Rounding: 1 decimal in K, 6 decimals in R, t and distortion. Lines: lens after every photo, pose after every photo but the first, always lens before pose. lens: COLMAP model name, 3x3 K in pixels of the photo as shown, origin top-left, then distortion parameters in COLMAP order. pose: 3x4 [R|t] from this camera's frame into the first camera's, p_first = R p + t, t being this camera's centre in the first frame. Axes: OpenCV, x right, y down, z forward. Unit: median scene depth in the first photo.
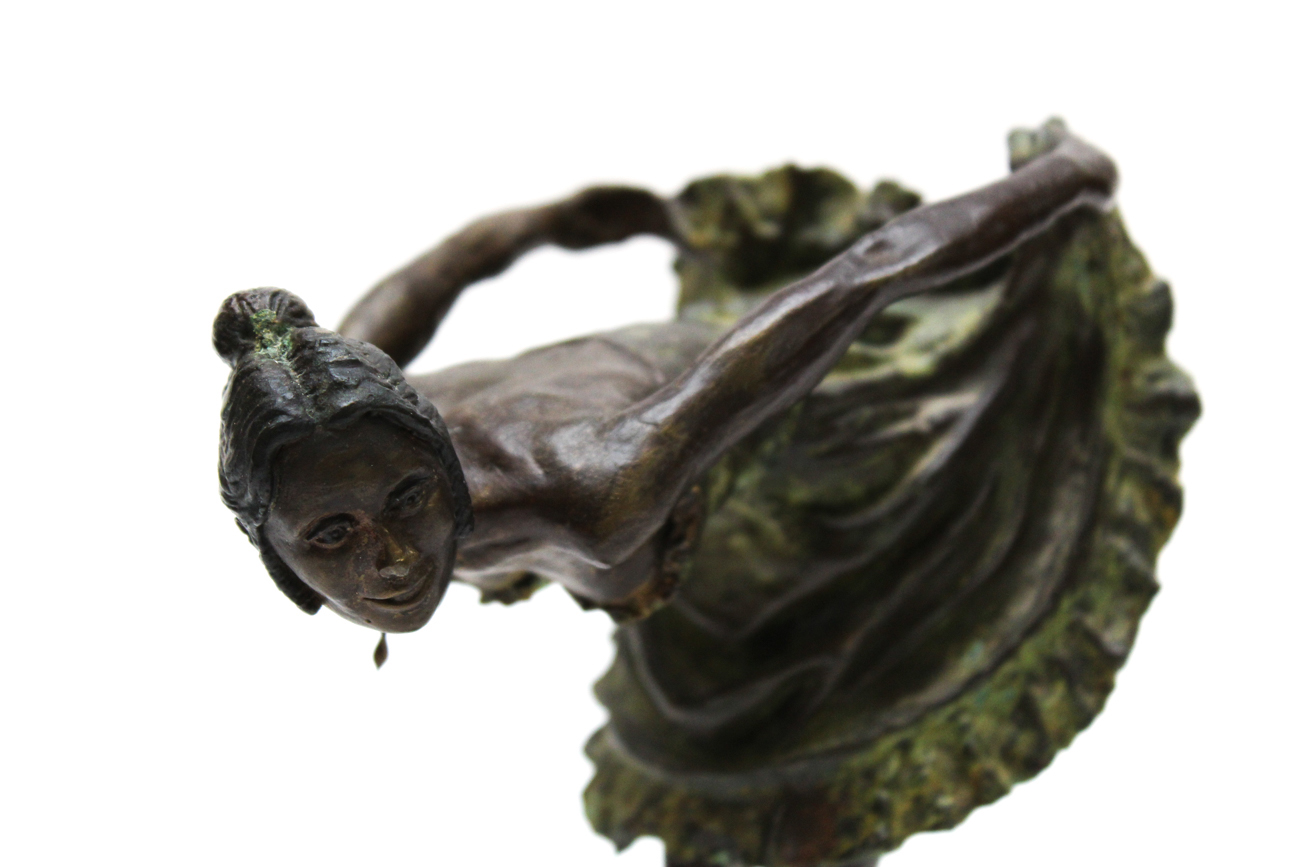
lens RADIAL K [[3210.5, 0, 650.0], [0, 3210.5, 433.5], [0, 0, 1]] dist [0.005136, 0.065730]
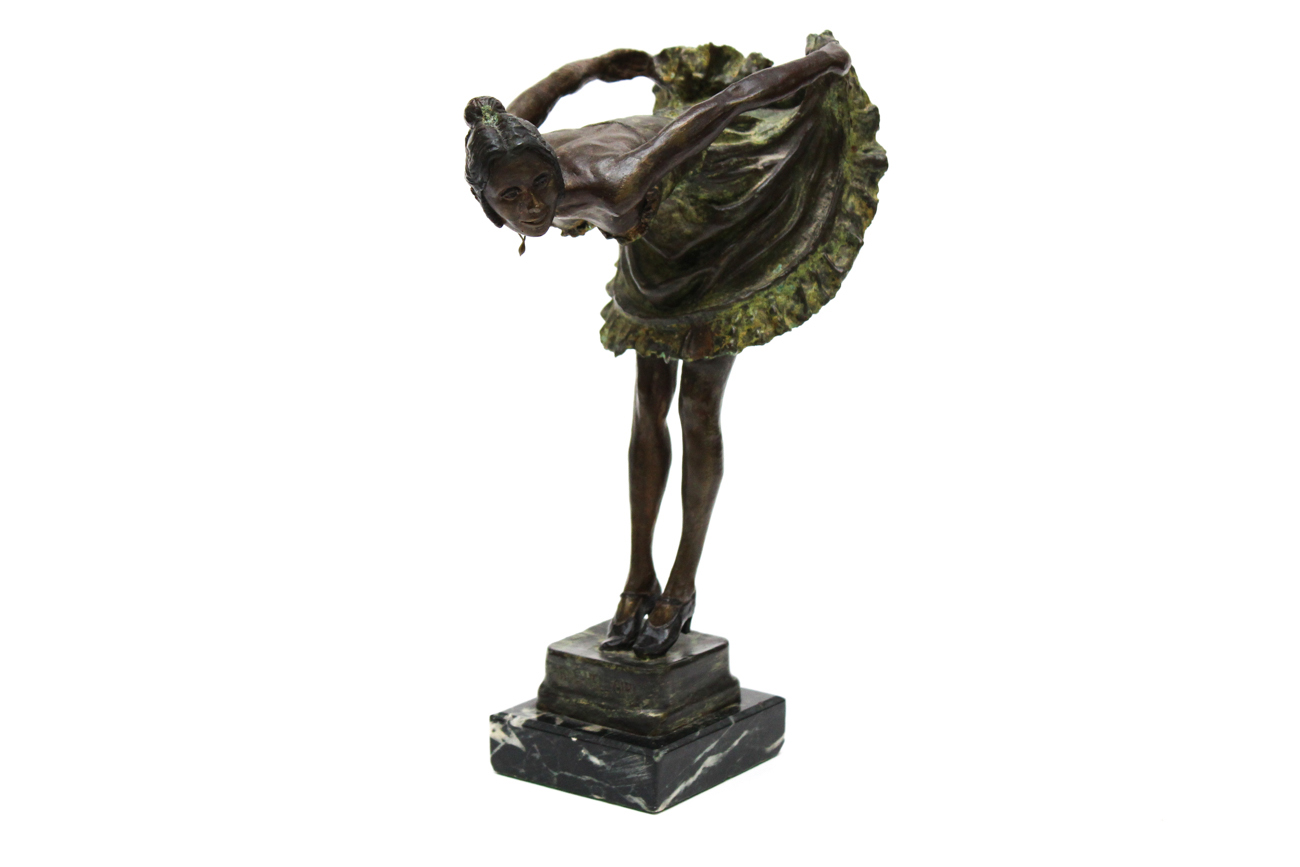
lens RADIAL K [[3371.9, 0, 650.0], [0, 3371.9, 433.5], [0, 0, 1]] dist [0.039569, 0.168302]
pose [[0.999072, 0.043030, -0.001645, 0.019694], [-0.042842, 0.997117, 0.062625, 0.039327], [0.004335, -0.062496, 0.998036, -1.384768]]
